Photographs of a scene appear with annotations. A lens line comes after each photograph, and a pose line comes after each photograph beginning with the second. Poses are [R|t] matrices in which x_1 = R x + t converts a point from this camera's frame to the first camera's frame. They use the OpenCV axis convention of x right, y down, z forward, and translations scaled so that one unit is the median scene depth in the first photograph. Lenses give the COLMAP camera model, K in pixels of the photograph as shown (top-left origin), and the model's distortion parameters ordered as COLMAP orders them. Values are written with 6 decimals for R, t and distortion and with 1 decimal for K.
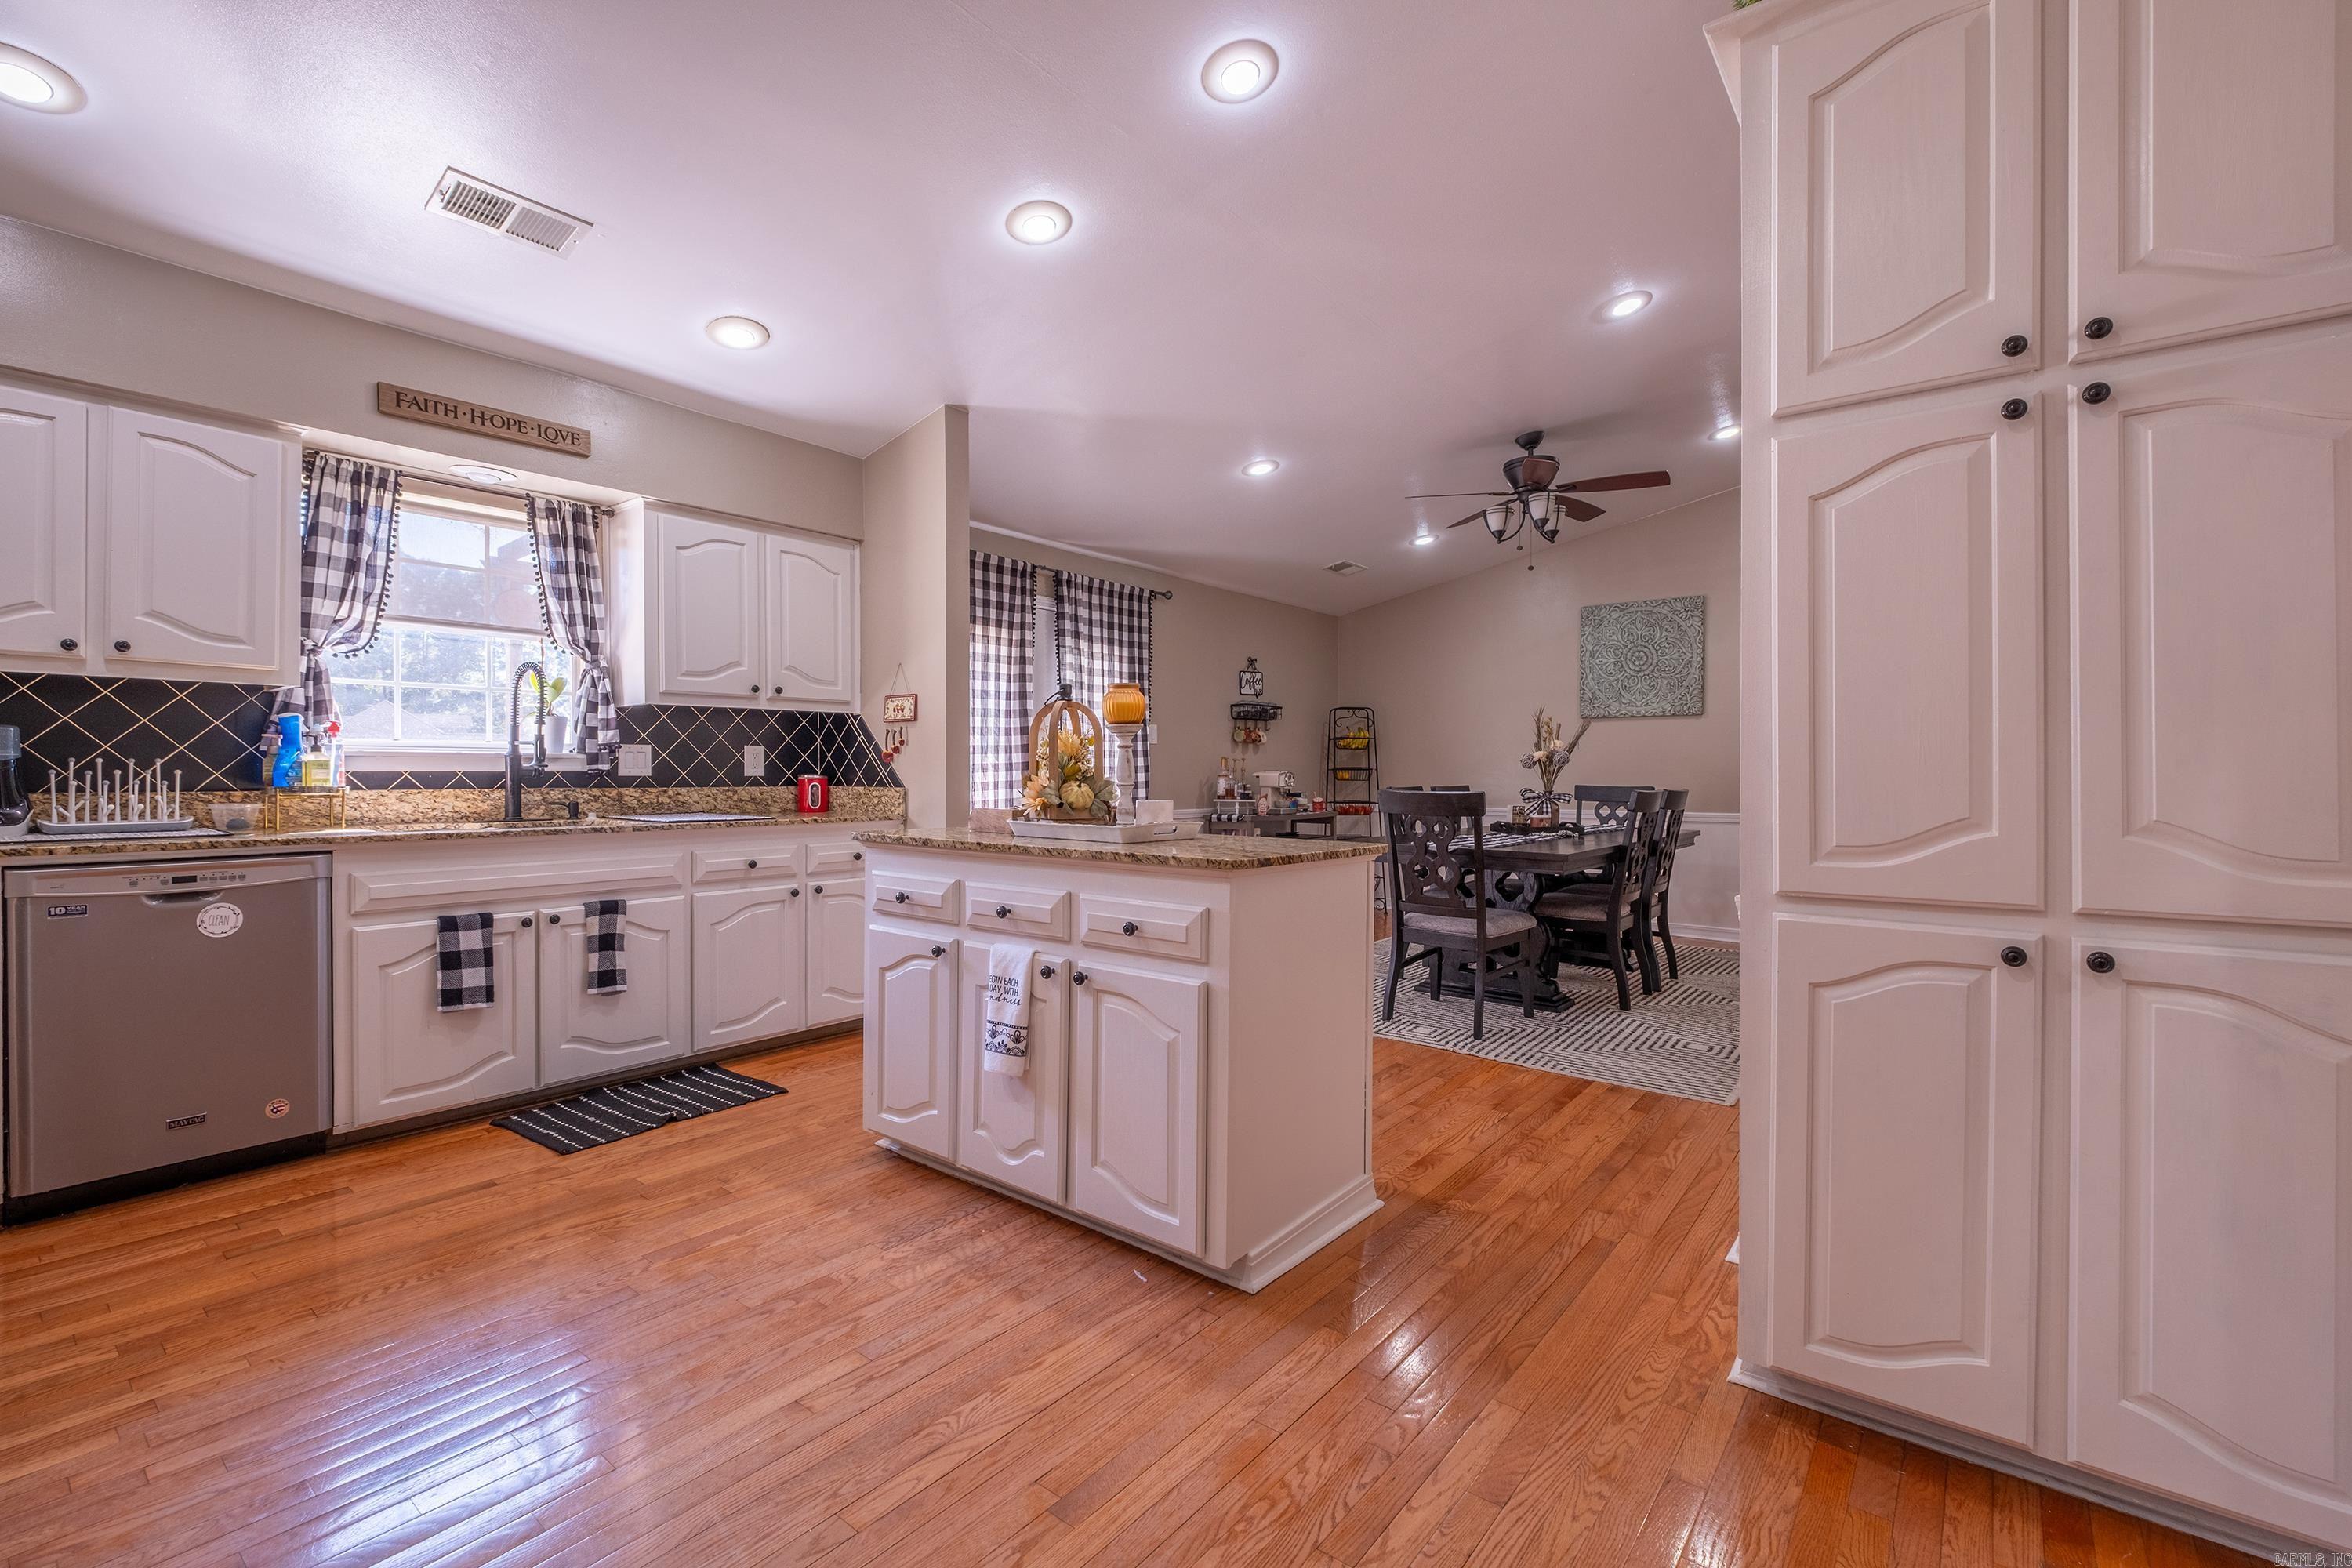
lens RADIAL K [[1010.7, 0, 1169.4], [0, 1010.7, 780.0], [0, 0, 1]] dist [-0.001796, -0.002728]
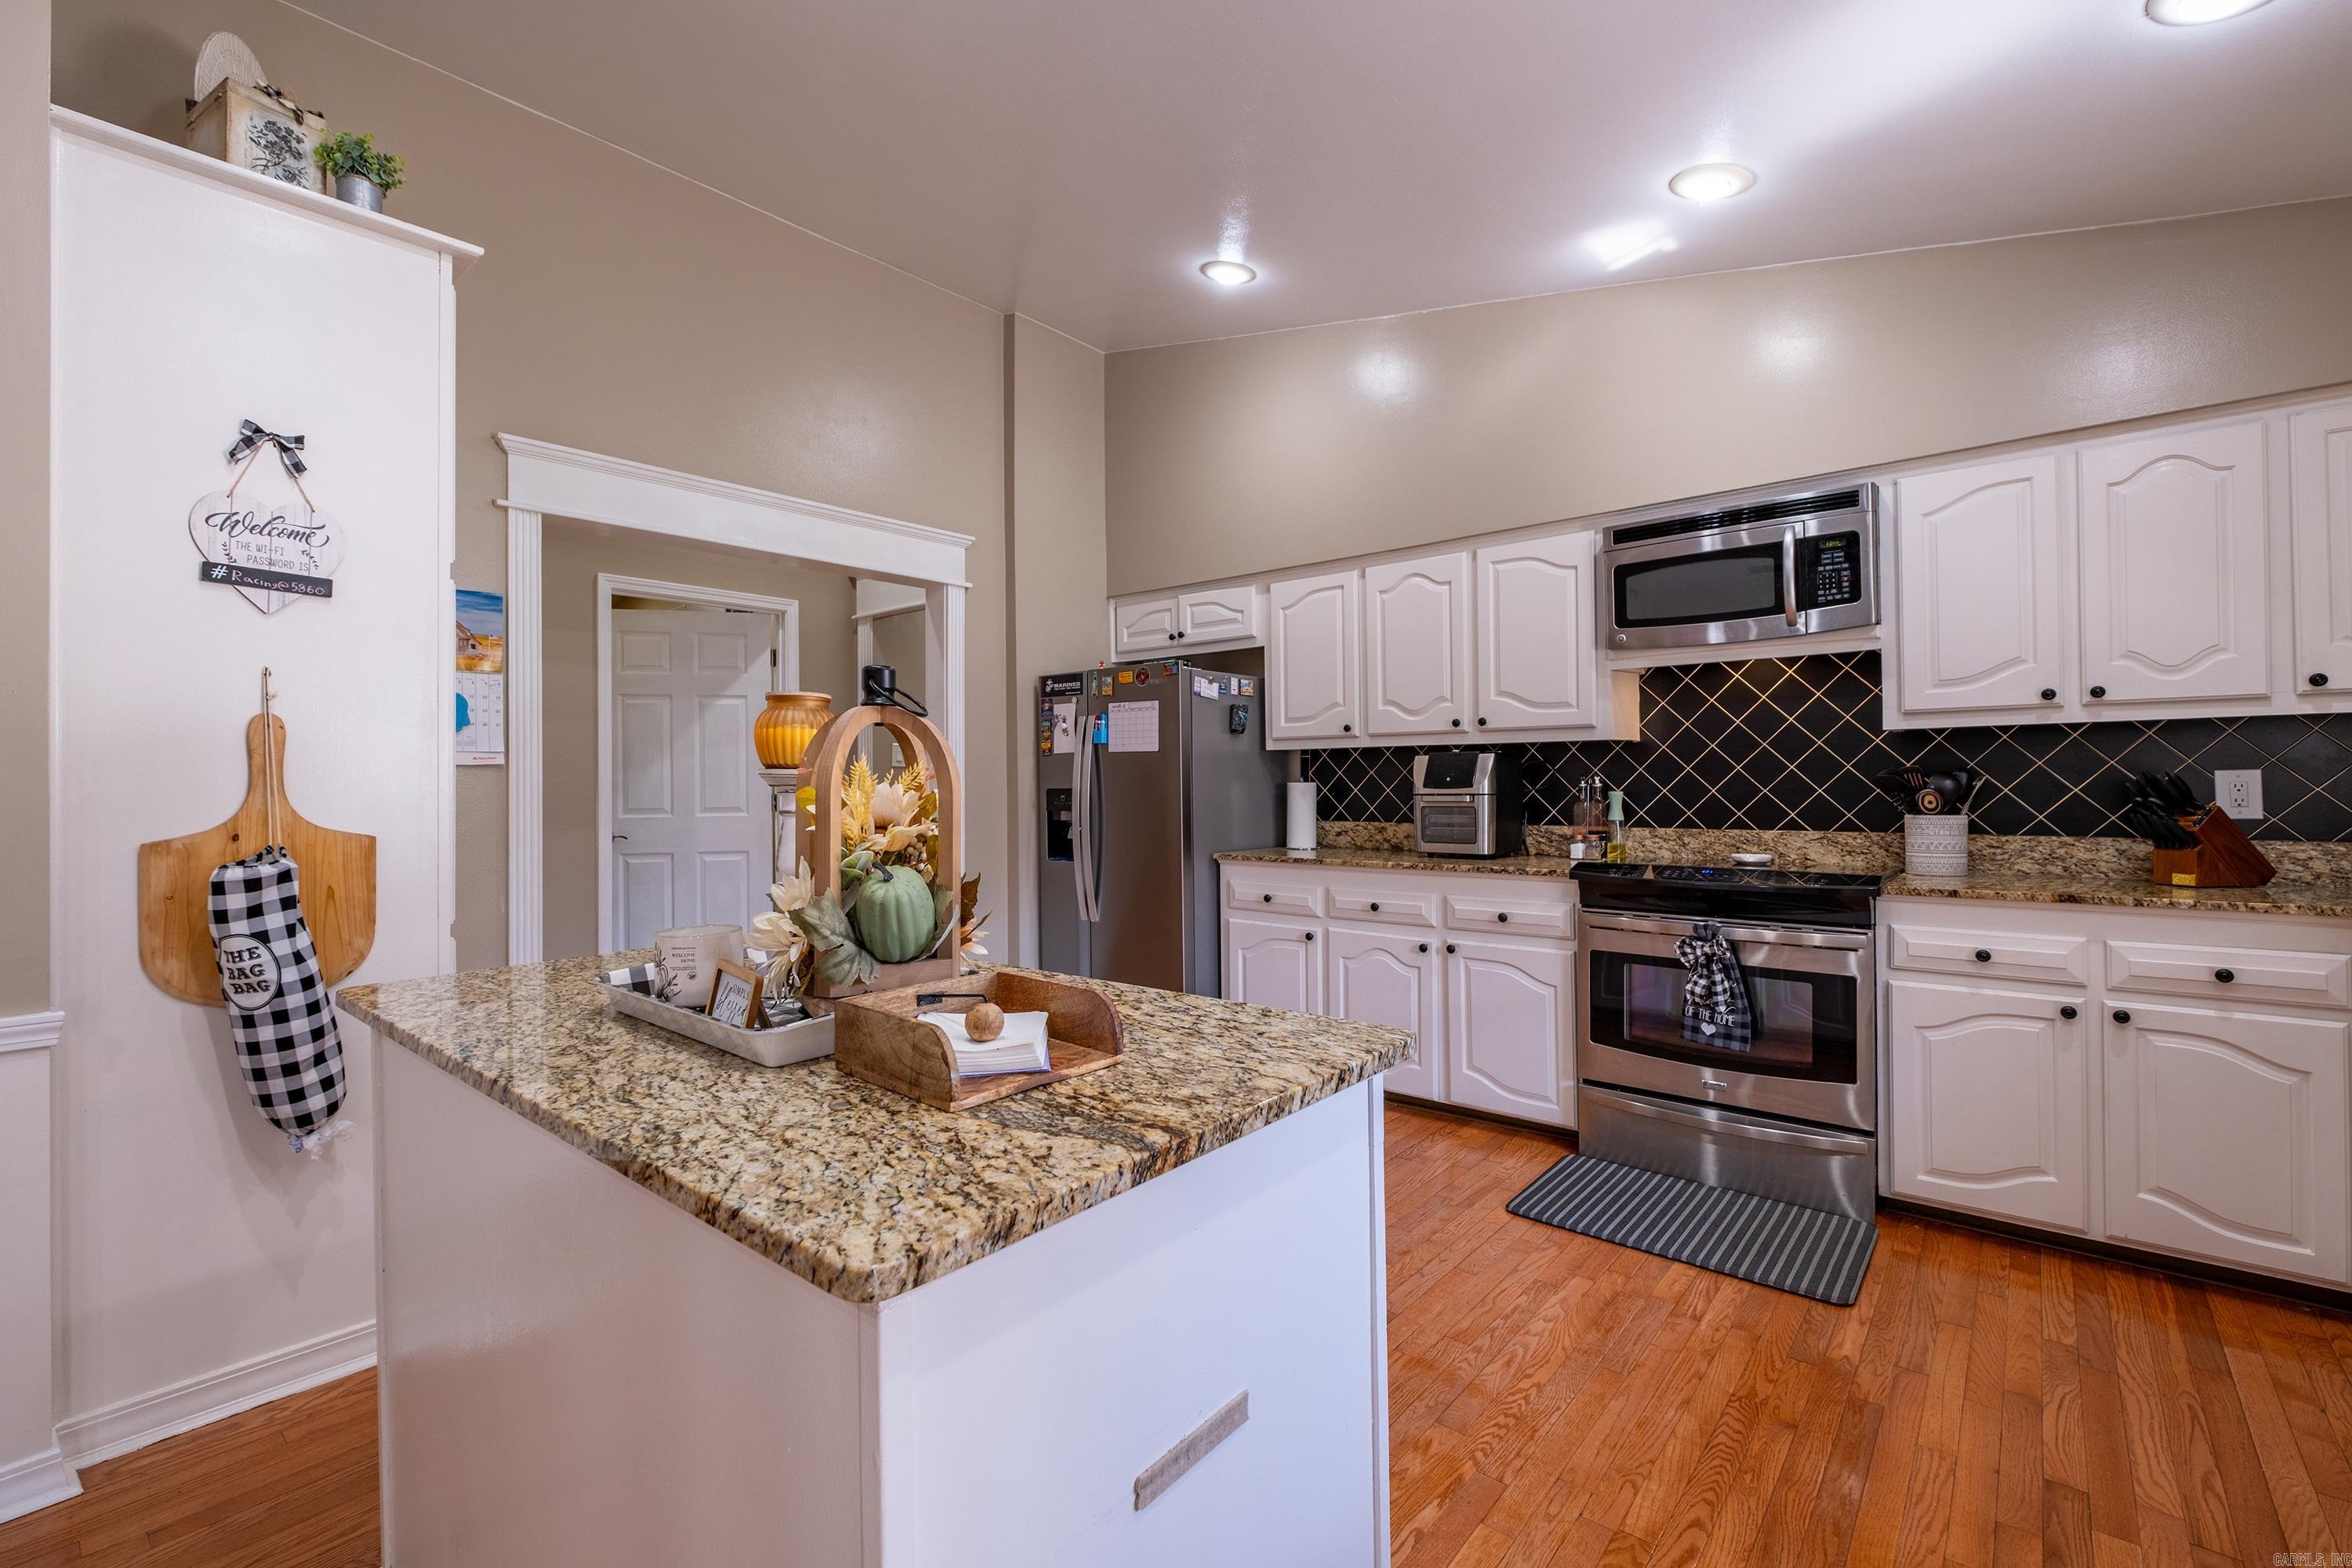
lens RADIAL K [[1010.7, 0, 1172.7], [0, 1010.7, 777.7], [0, 0, 1]] dist [-0.001796, -0.002728]
pose [[-0.999425, 0.005483, 0.033448, -0.196718], [0.005583, 0.999980, 0.002880, -0.039269], [-0.033432, 0.003065, -0.999436, 1.142467]]
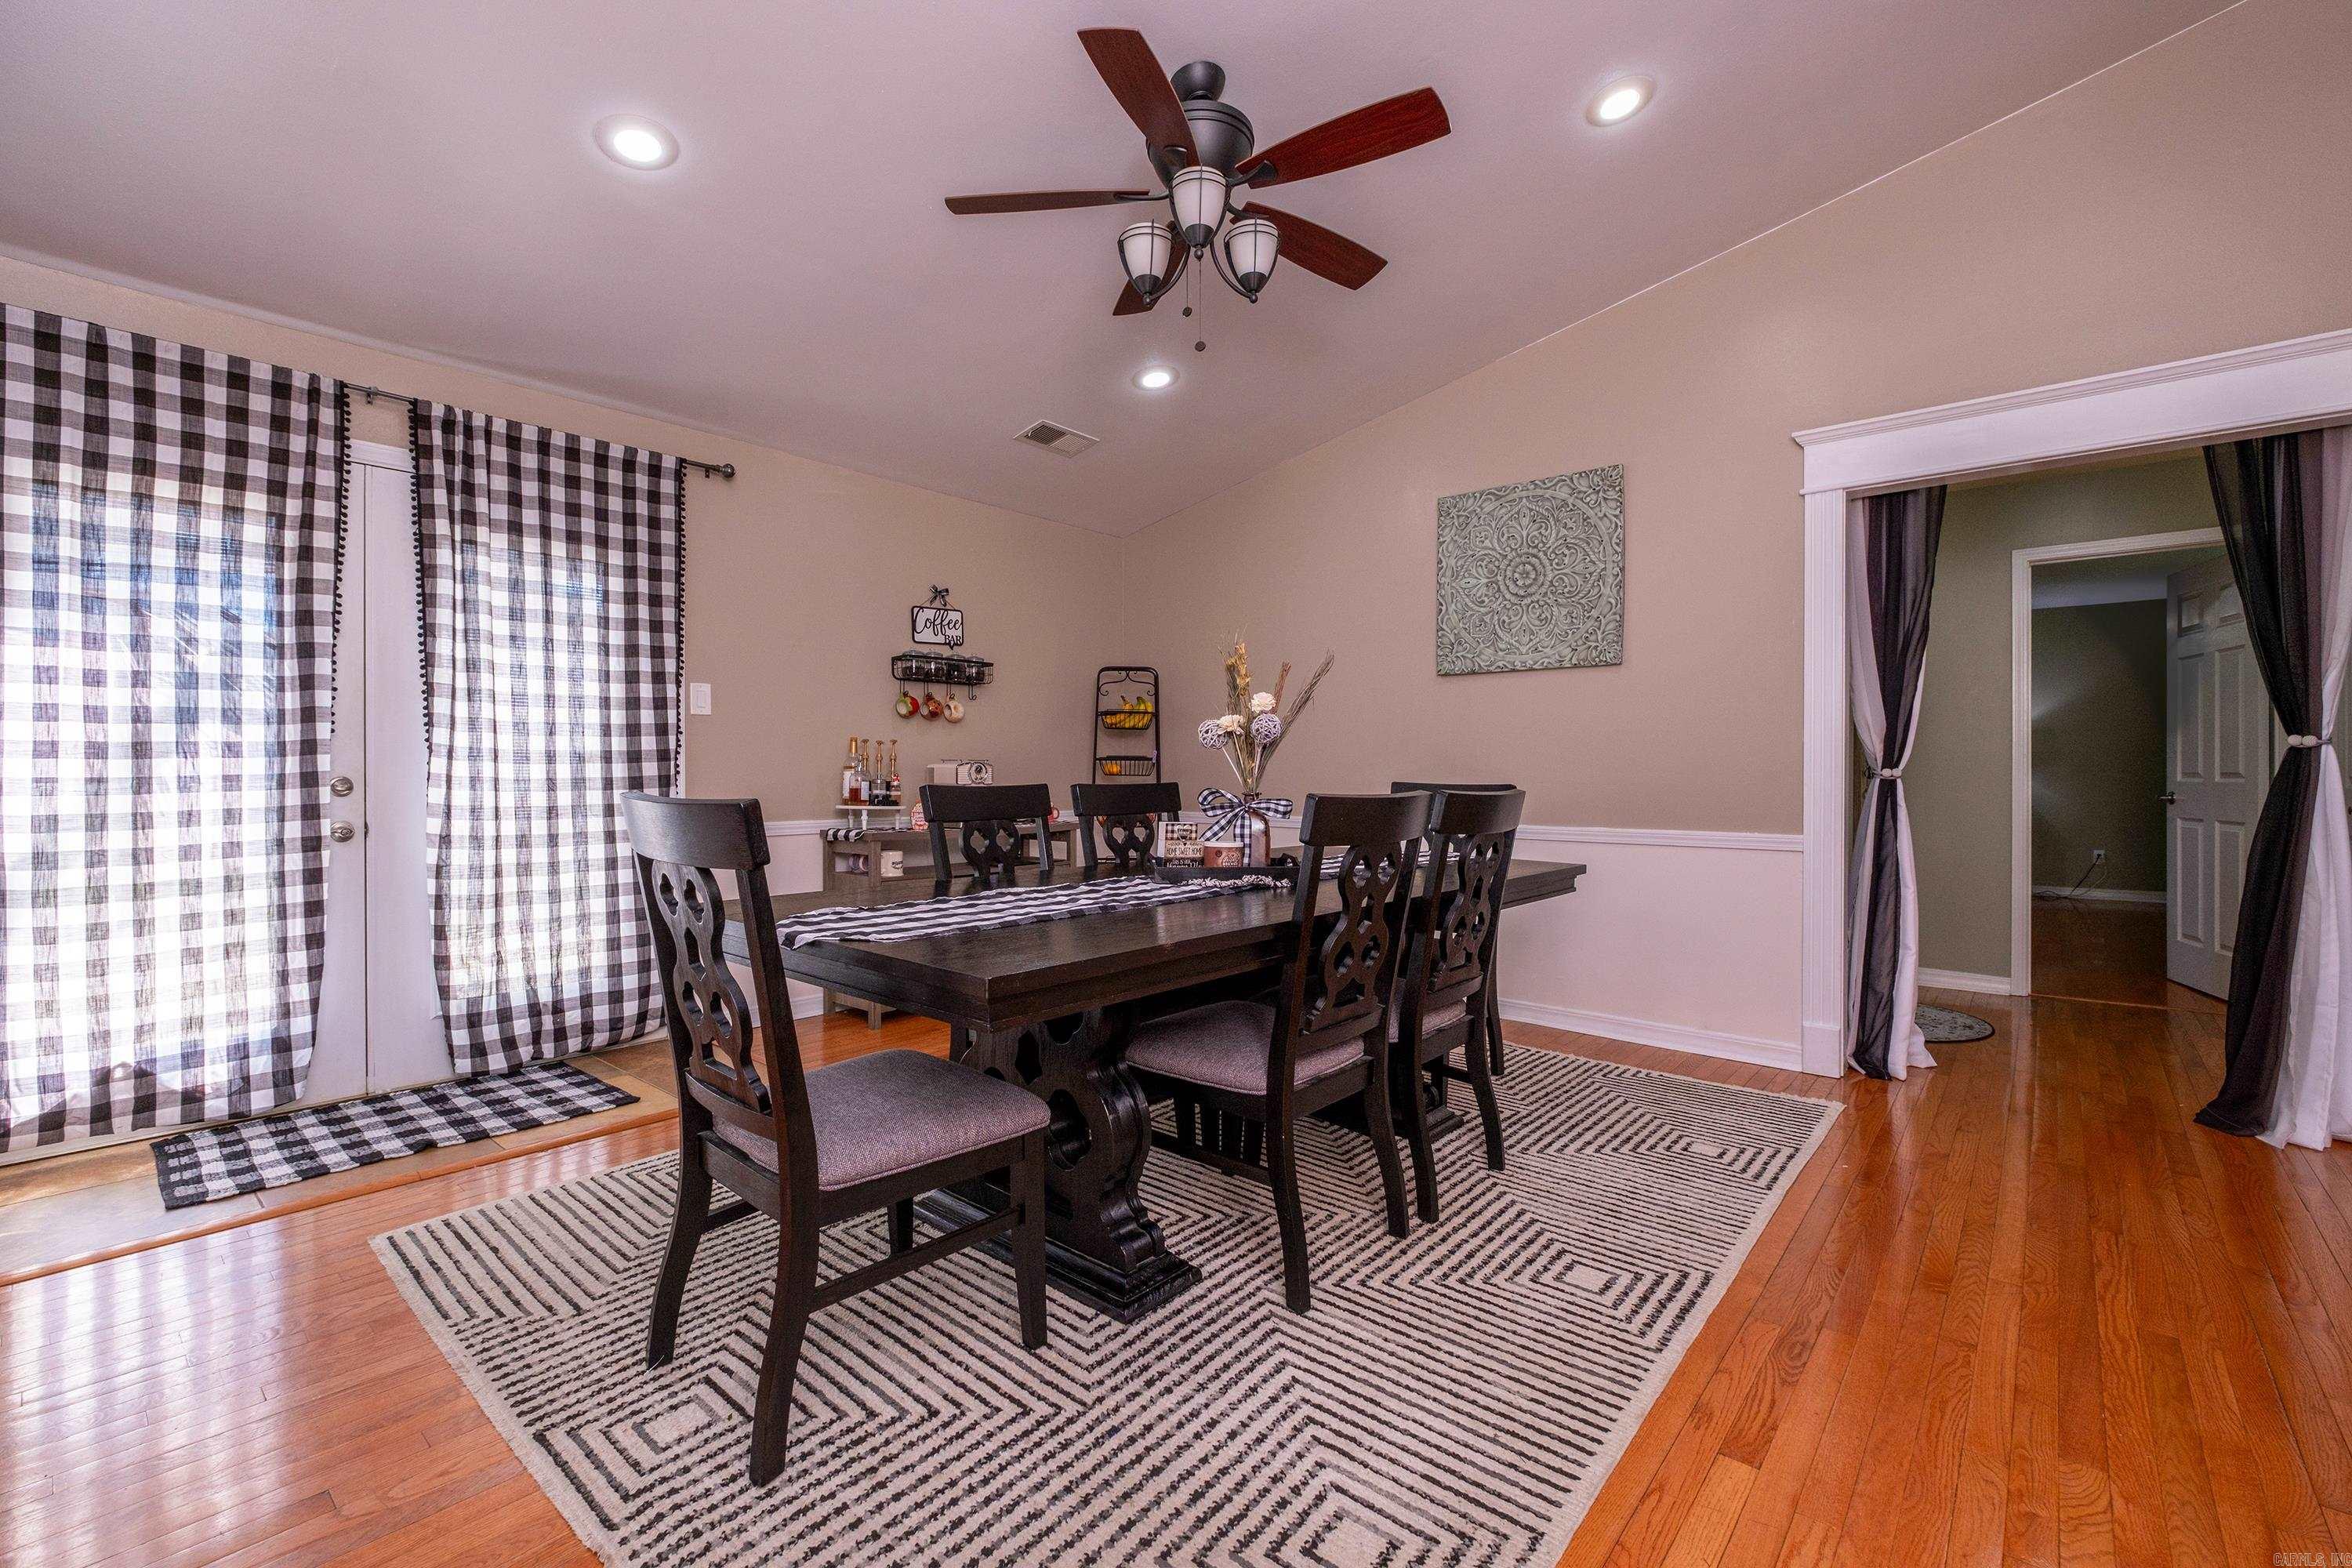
lens RADIAL K [[1010.7, 0, 1173.6], [0, 1010.7, 782.2], [0, 0, 1]] dist [-0.001796, -0.002728]
pose [[0.999331, -0.000161, -0.036568, 0.546746], [0.000333, 0.999989, 0.004697, 0.004209], [0.036567, -0.004706, 0.999320, 0.754263]]
